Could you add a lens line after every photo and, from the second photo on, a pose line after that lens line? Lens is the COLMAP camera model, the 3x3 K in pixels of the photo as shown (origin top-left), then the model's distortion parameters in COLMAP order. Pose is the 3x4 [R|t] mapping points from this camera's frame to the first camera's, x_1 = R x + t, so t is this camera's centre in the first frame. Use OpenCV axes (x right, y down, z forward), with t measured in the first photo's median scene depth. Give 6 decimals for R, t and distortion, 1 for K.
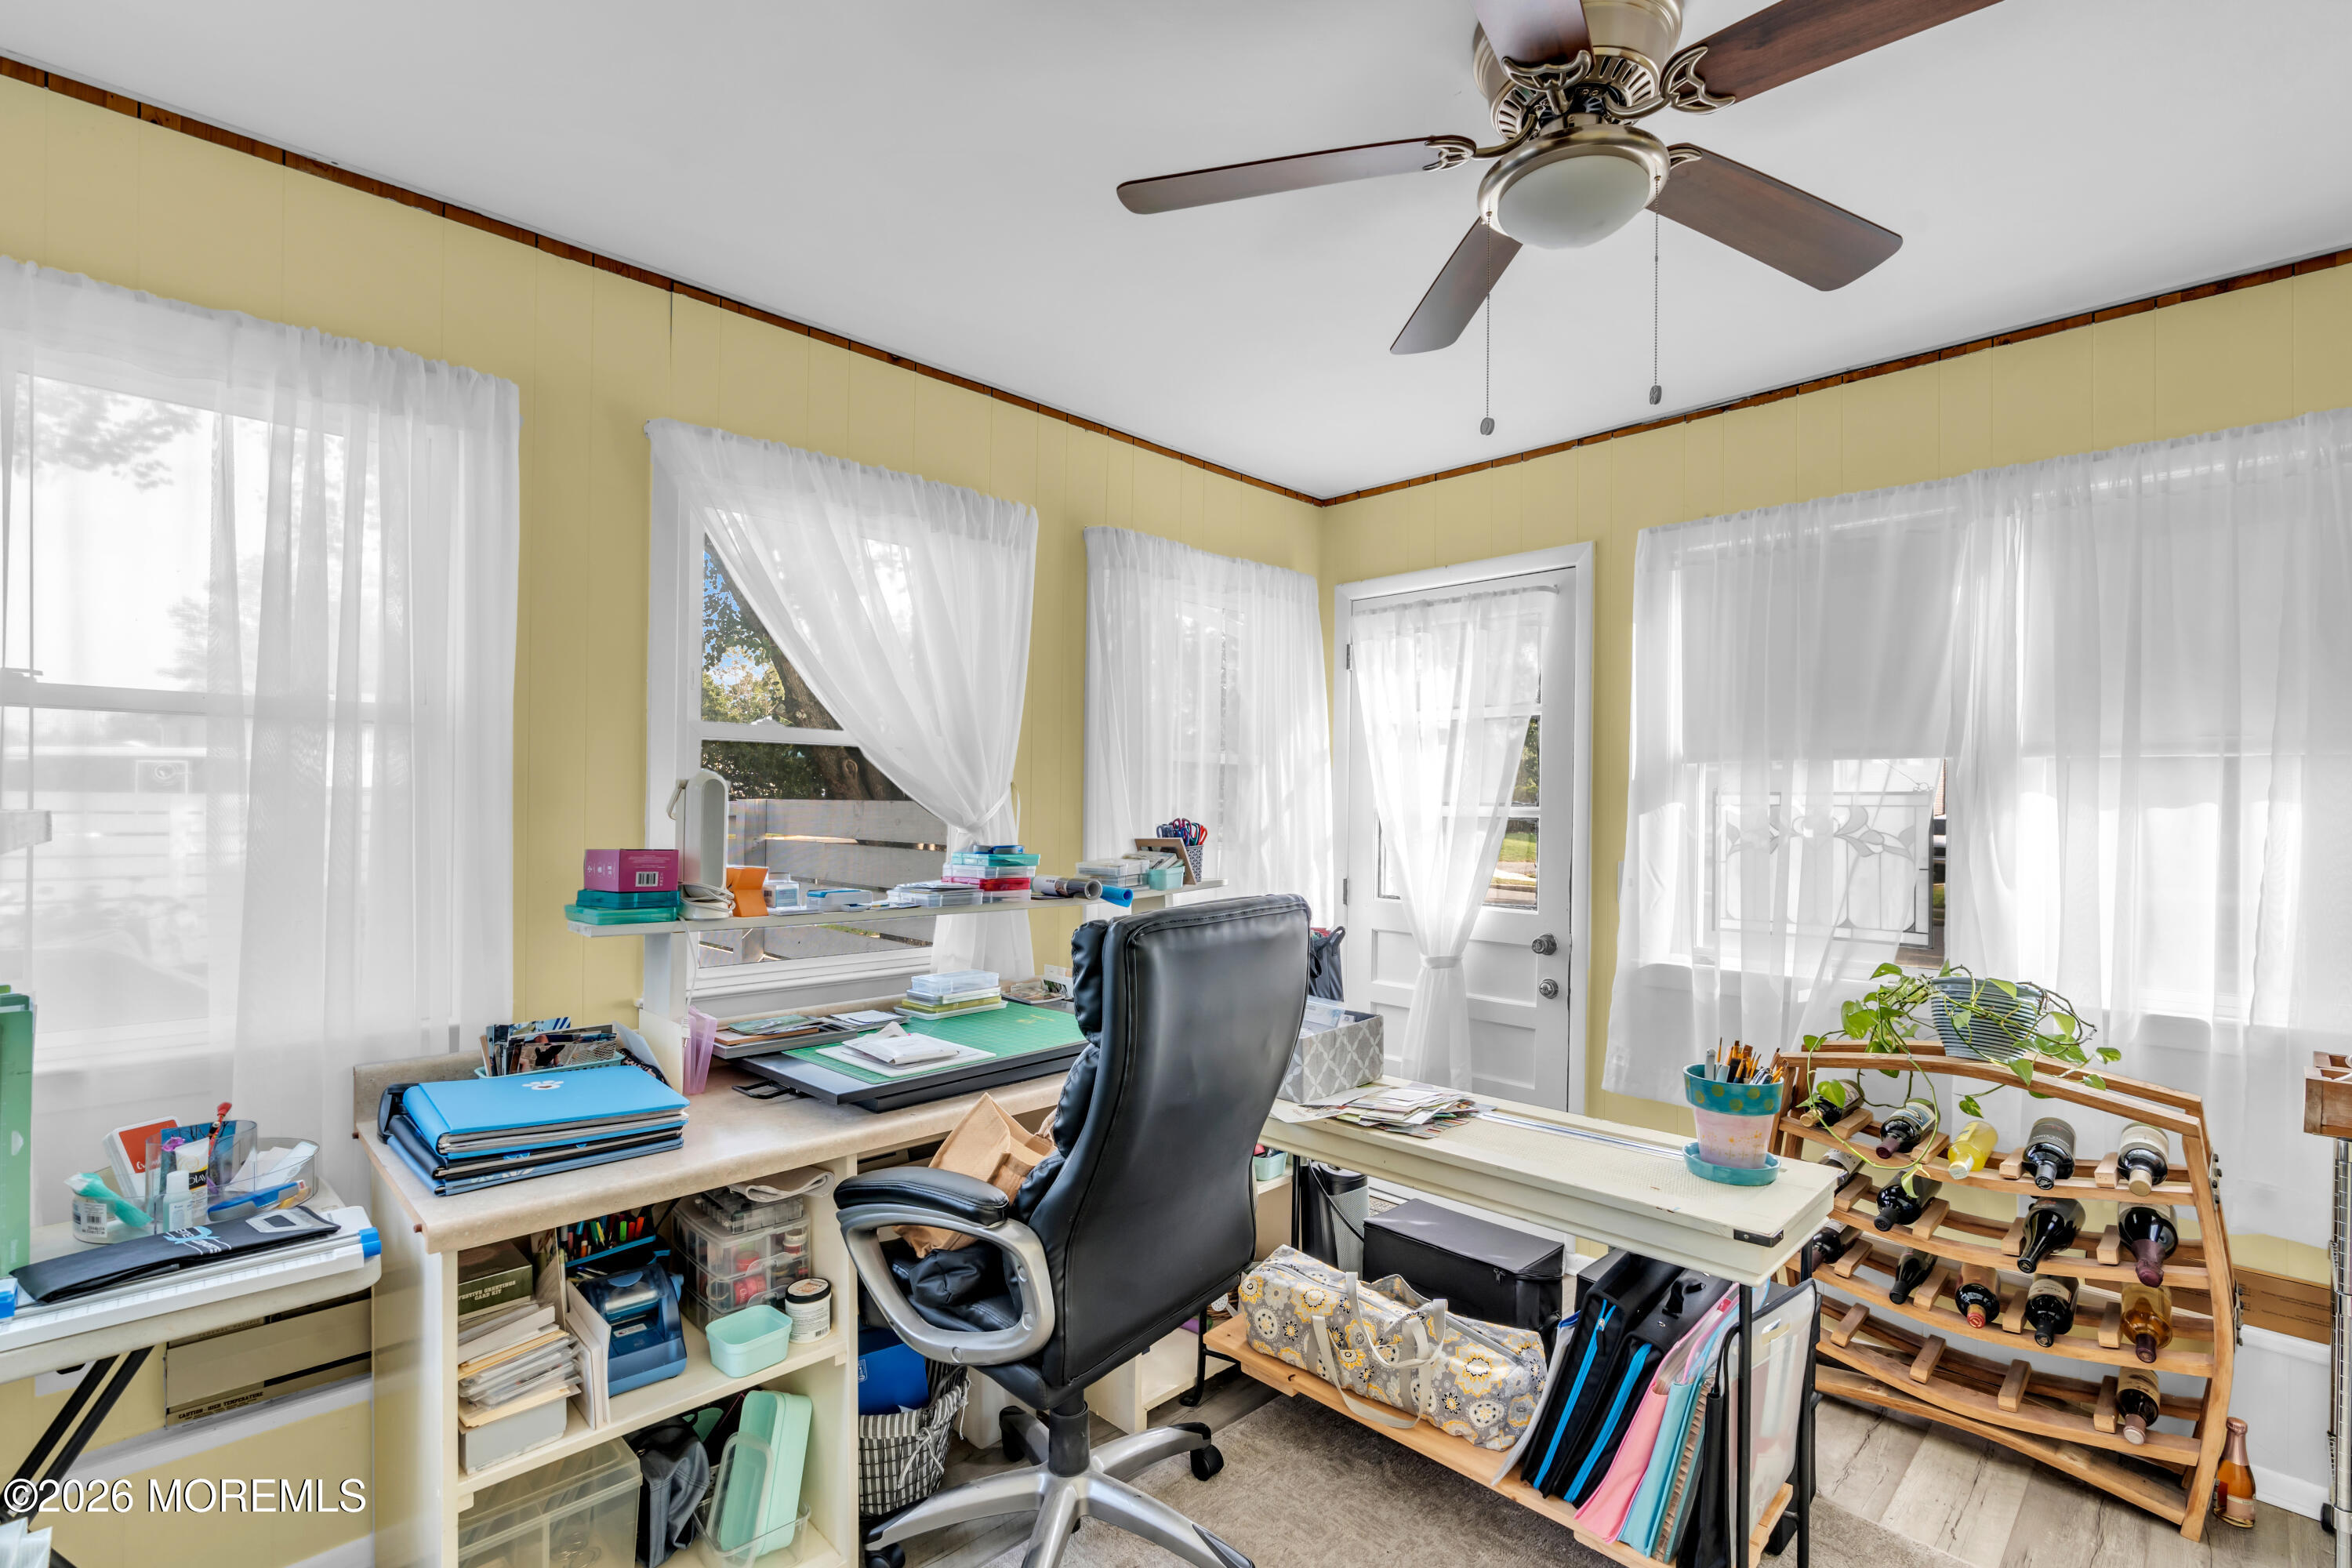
lens RADIAL K [[1108.2, 0, 1169.0], [0, 1108.2, 800.3], [0, 0, 1]] dist [0.003356, 0.000240]
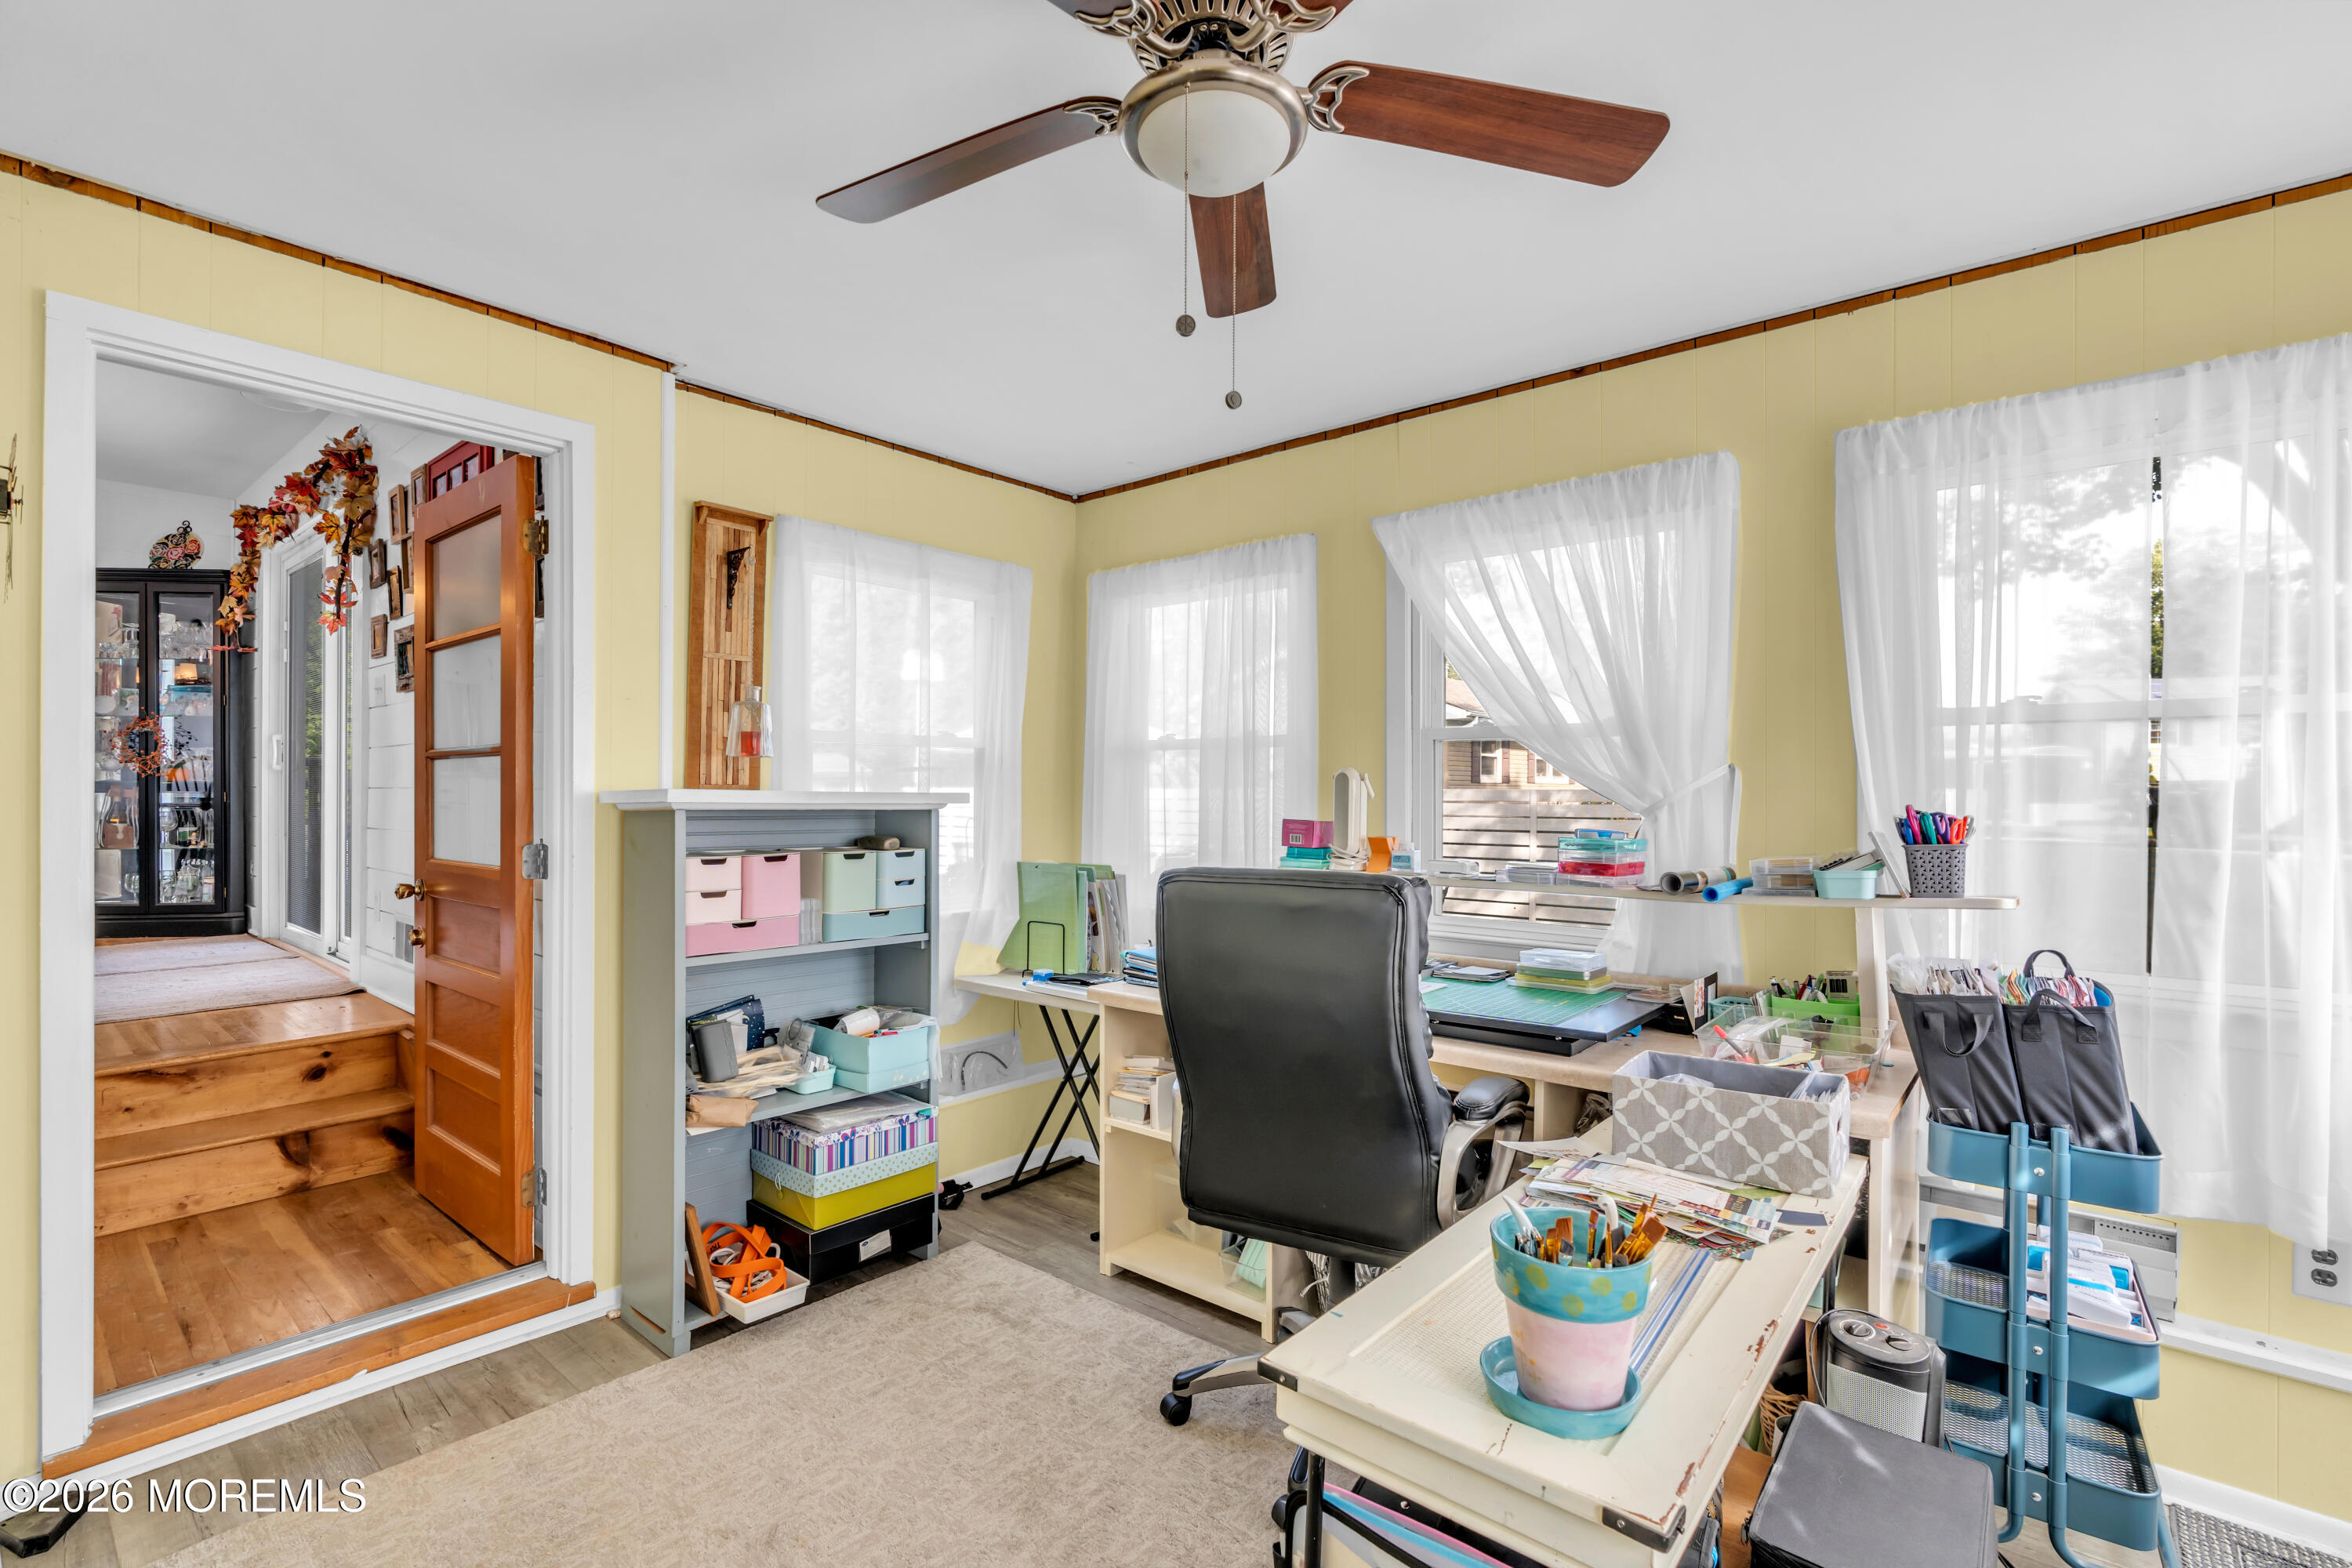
lens RADIAL K [[1056.1, 0, 1176.4], [0, 1056.1, 786.7], [0, 0, 1]] dist [-0.009923, 0.002574]
pose [[0.081515, -0.012705, -0.996591, 0.306307], [0.006188, 0.999906, -0.012241, 0.004885], [0.996653, -0.005169, 0.081586, 0.223297]]
